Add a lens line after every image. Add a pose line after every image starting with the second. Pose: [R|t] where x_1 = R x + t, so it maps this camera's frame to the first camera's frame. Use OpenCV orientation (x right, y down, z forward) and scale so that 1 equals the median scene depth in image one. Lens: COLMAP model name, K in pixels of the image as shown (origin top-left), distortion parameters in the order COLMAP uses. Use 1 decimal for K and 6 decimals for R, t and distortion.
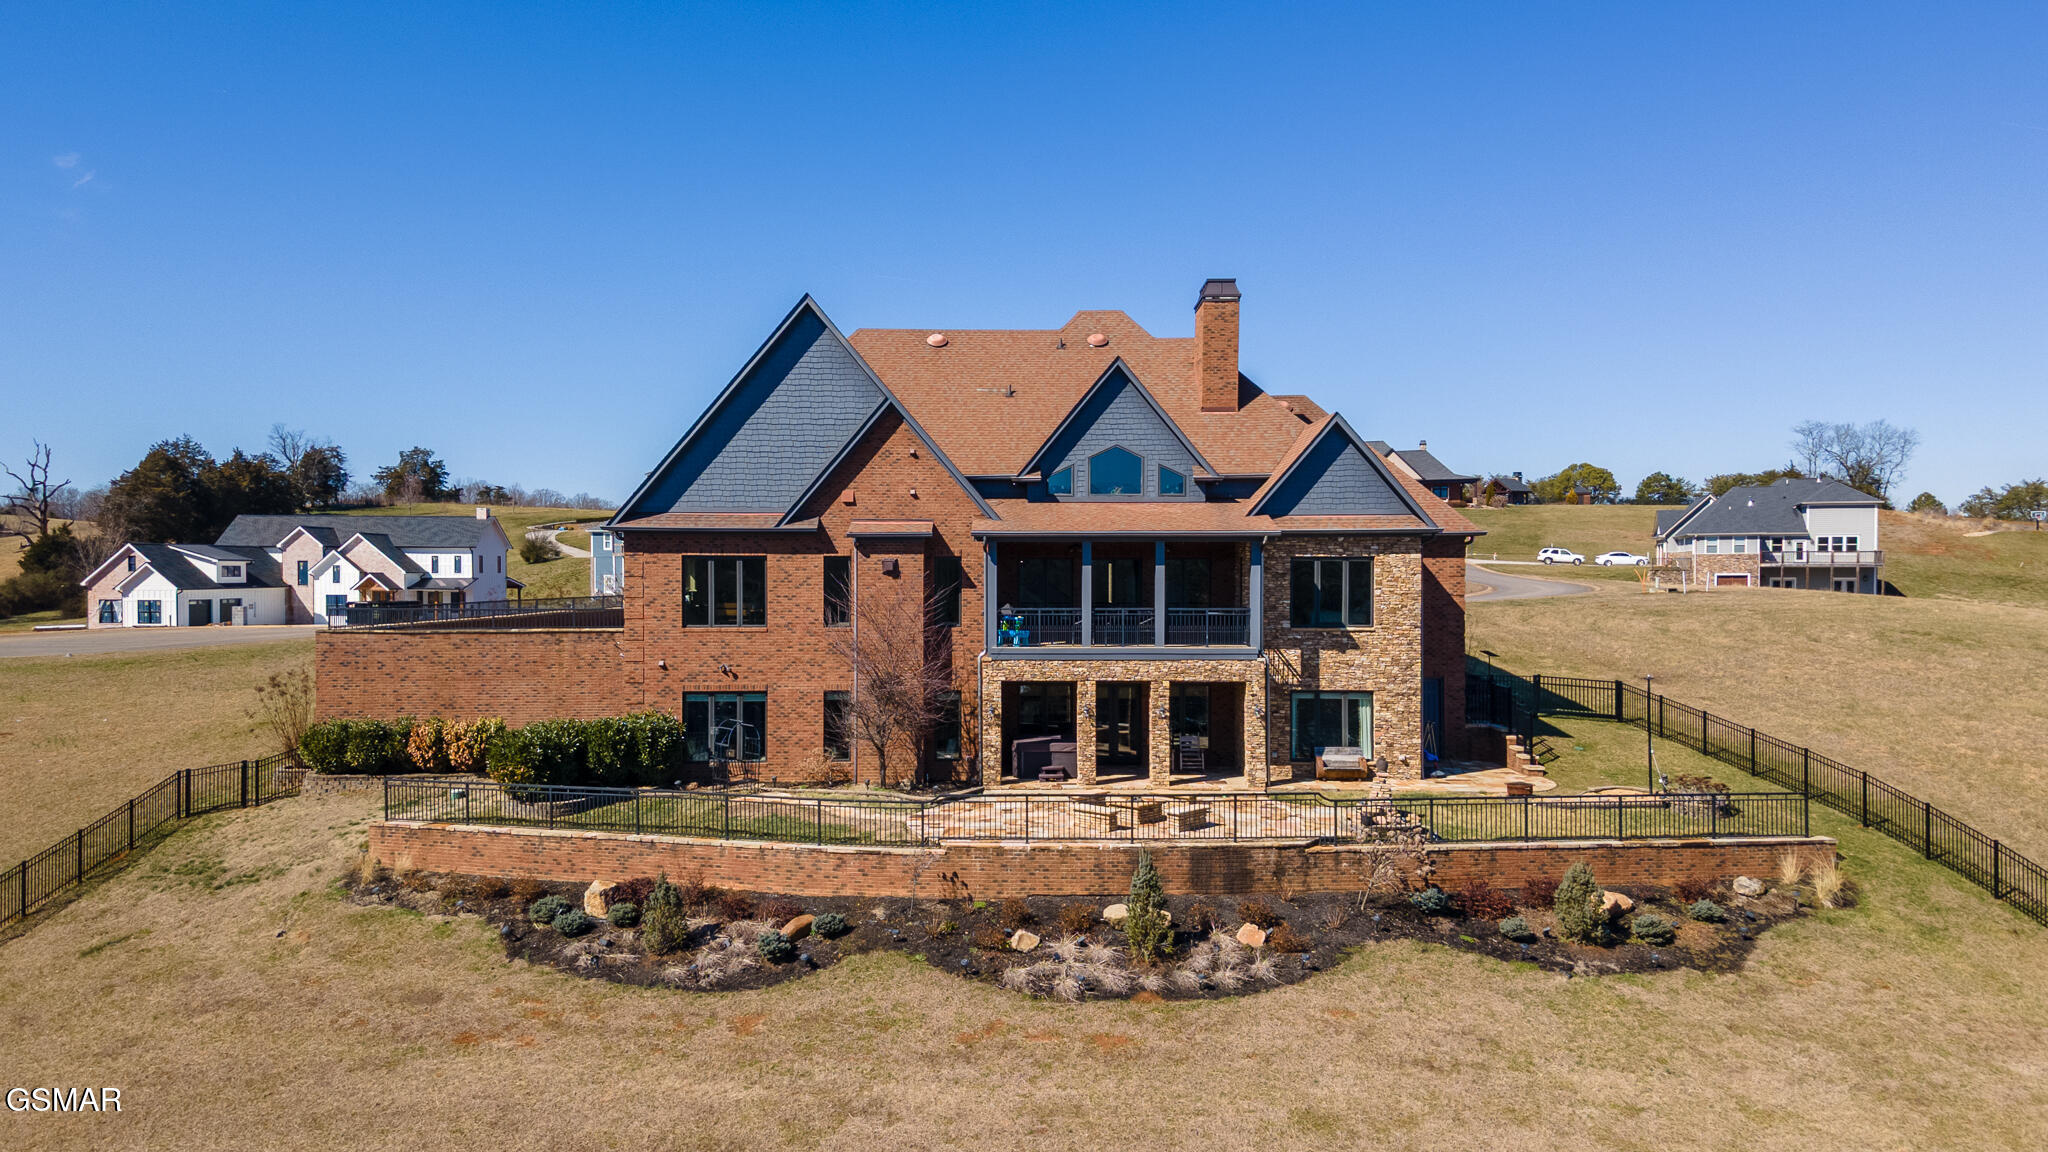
lens RADIAL K [[1491.5, 0, 1028.0], [0, 1491.5, 552.0], [0, 0, 1]] dist [0.175282, -0.001378]
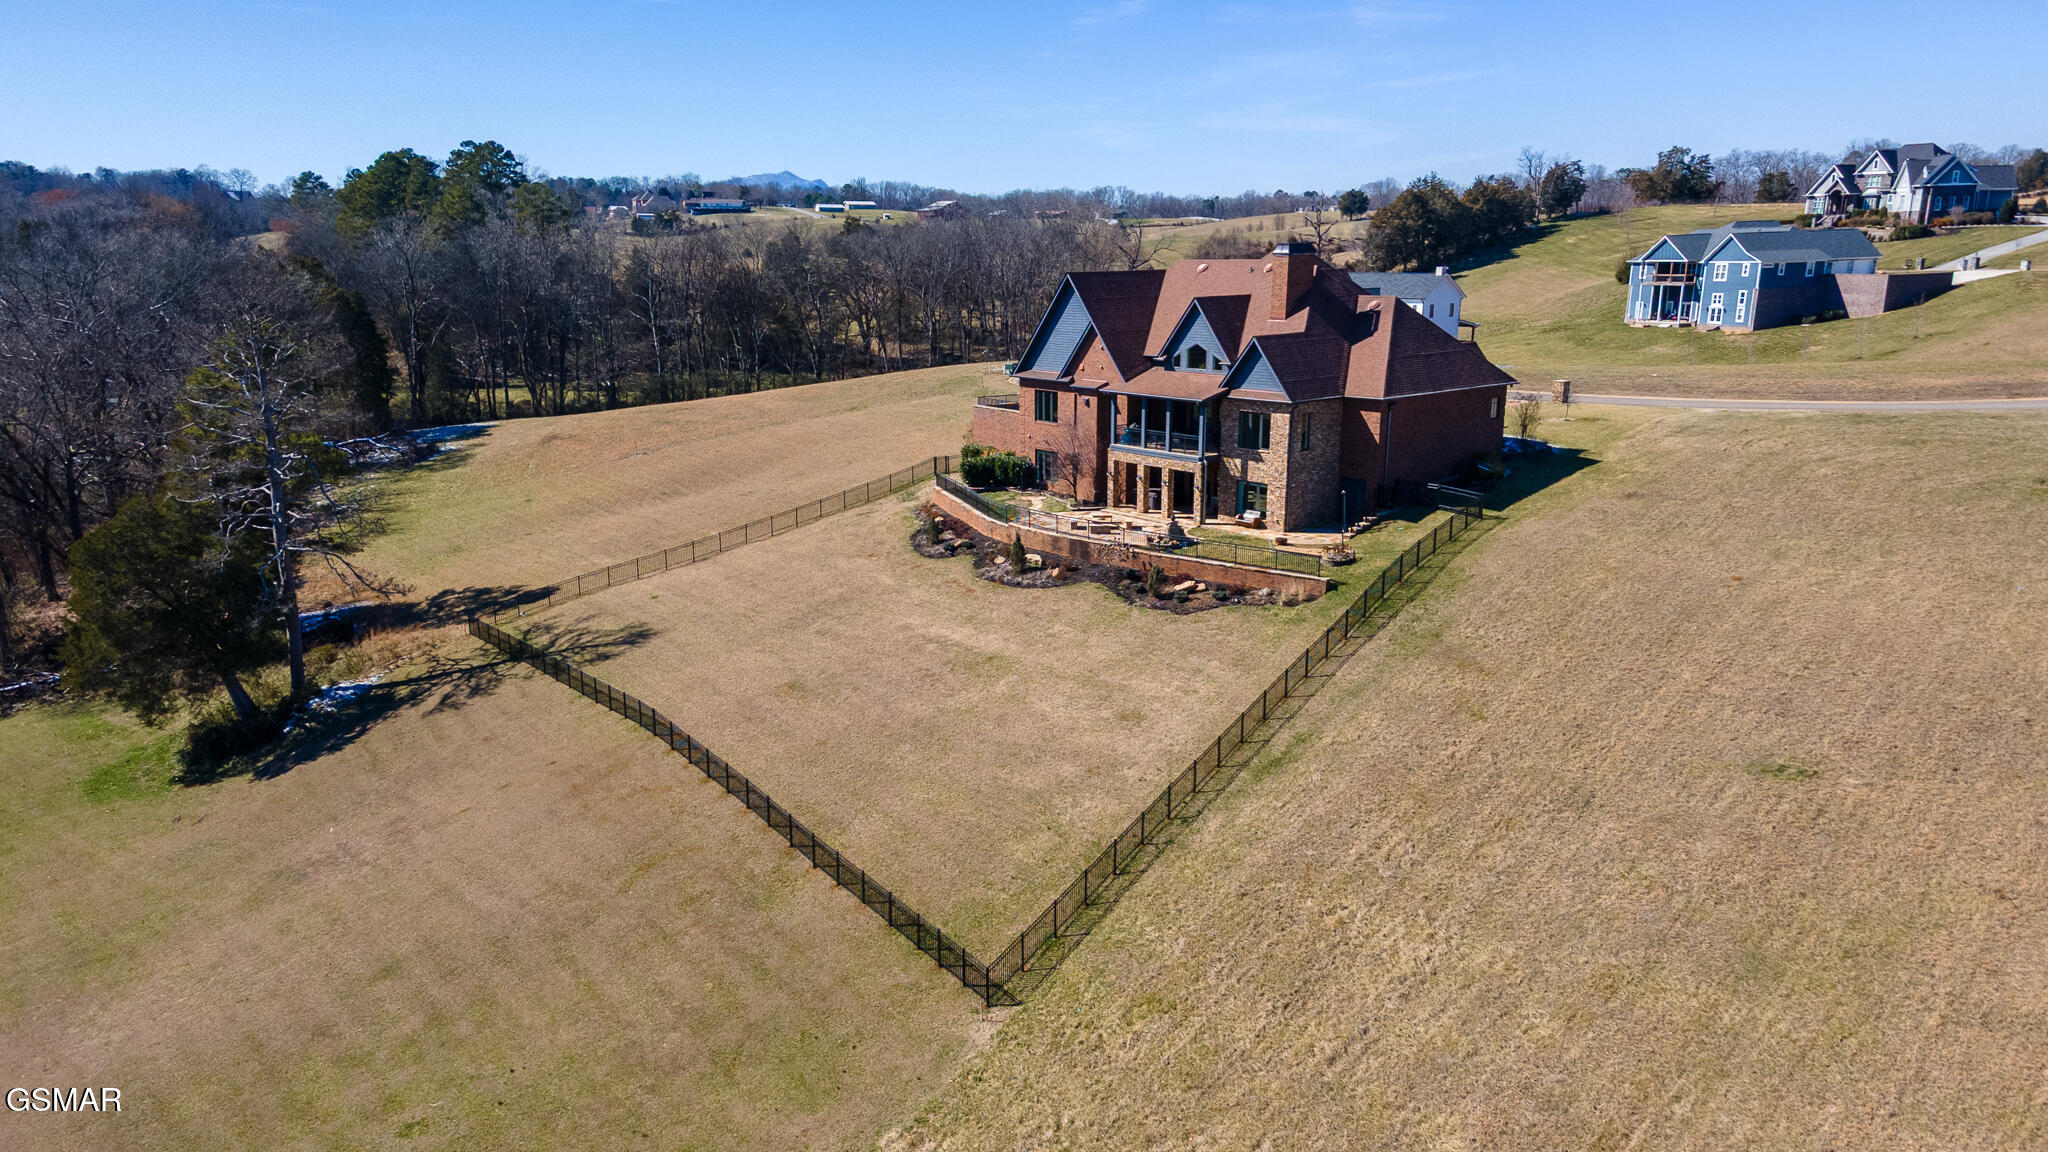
lens RADIAL K [[1500.7, 0, 1024.0], [0, 1500.7, 576.0], [0, 0, 1]] dist [0.234727, -0.001079]
pose [[0.620613, 0.168924, -0.765705, 1.553074], [0.013077, 0.974153, 0.225510, -0.235933], [0.784008, -0.149967, 0.602363, -0.428741]]
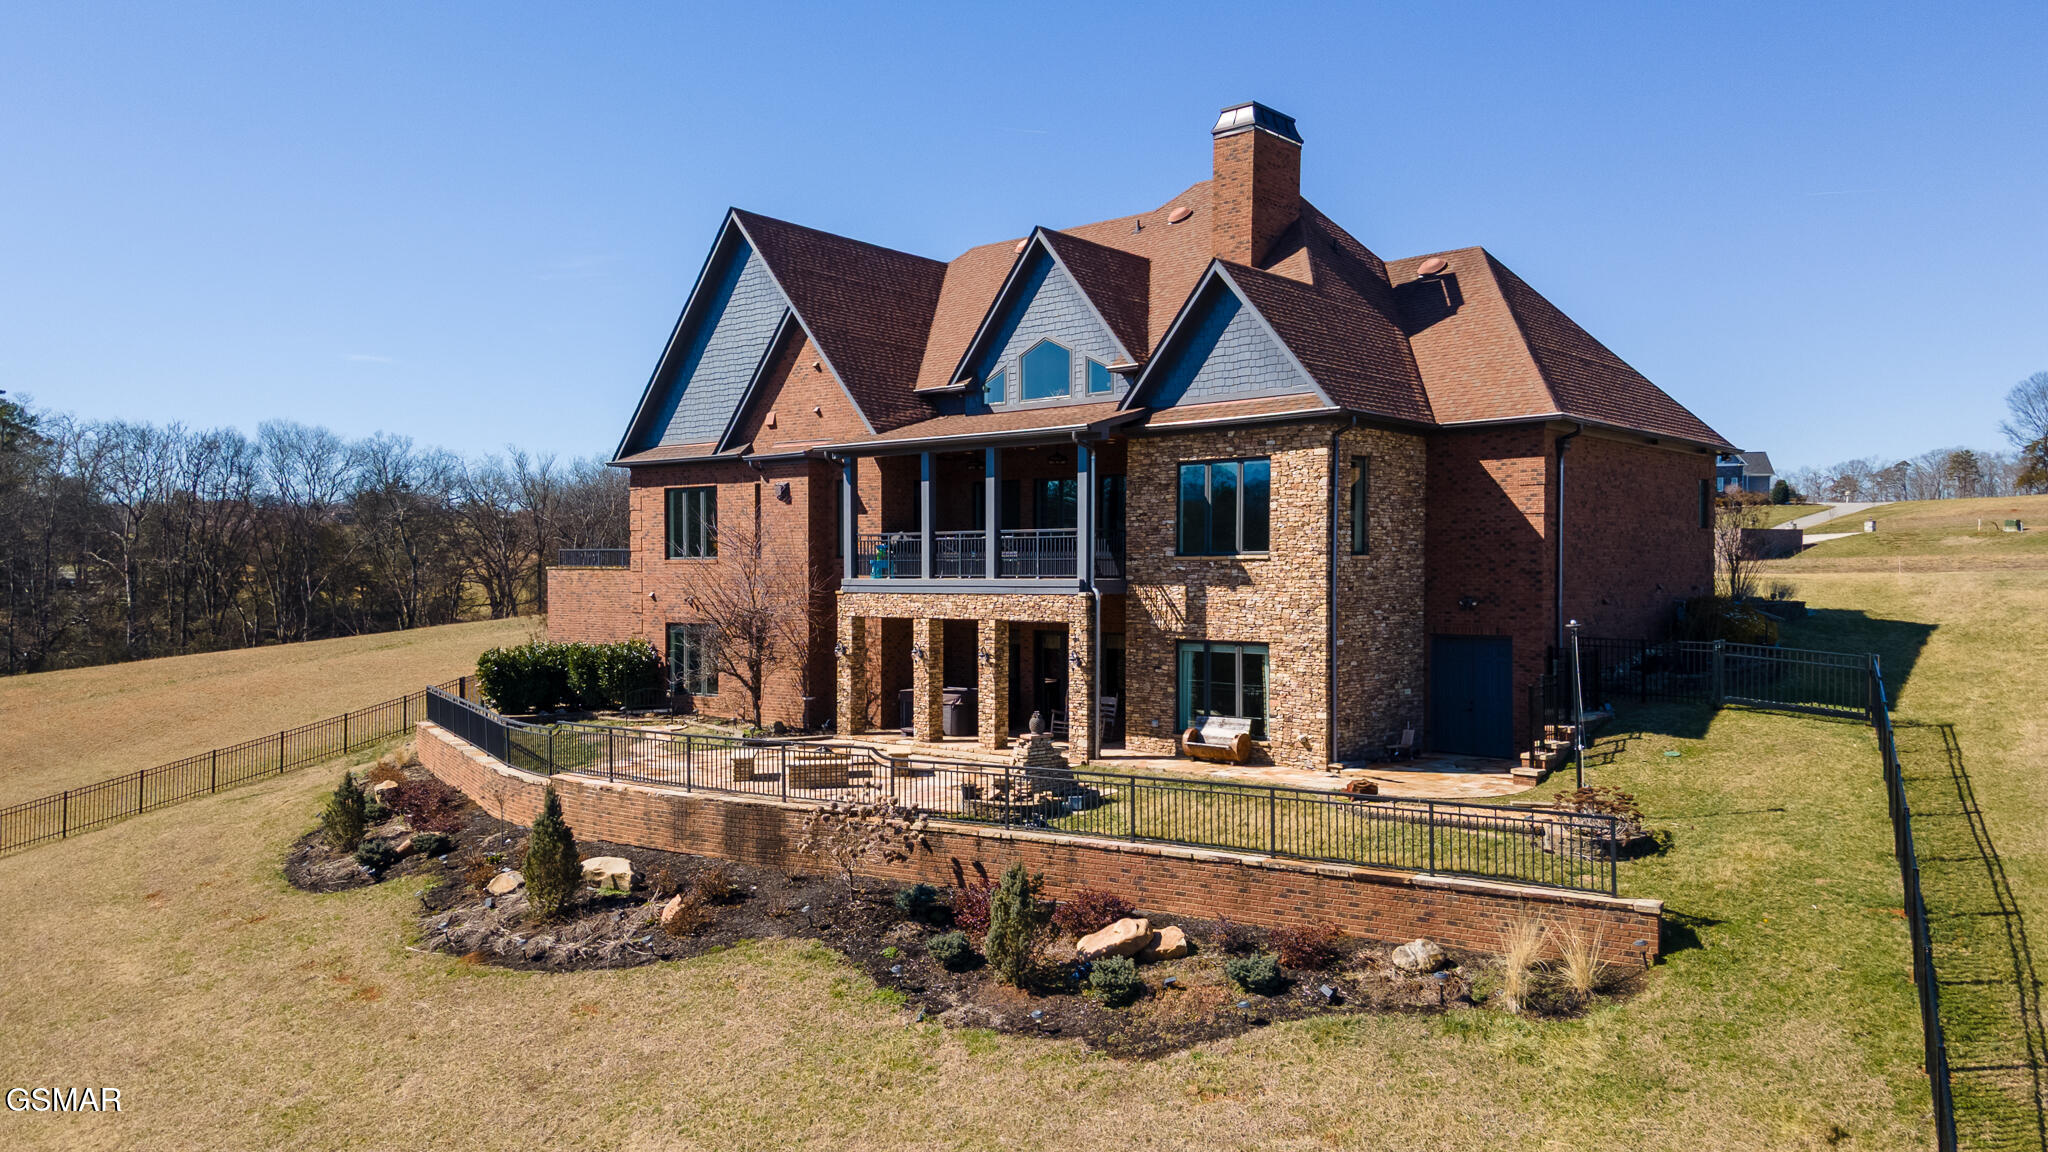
lens RADIAL K [[1500.7, 0, 1024.0], [0, 1500.7, 576.0], [0, 0, 1]] dist [0.234727, -0.001079]
pose [[0.754529, 0.001169, -0.656266, 0.621257], [0.007870, 0.999910, 0.010829, 0.052248], [0.656220, -0.013335, 0.754452, 0.386250]]
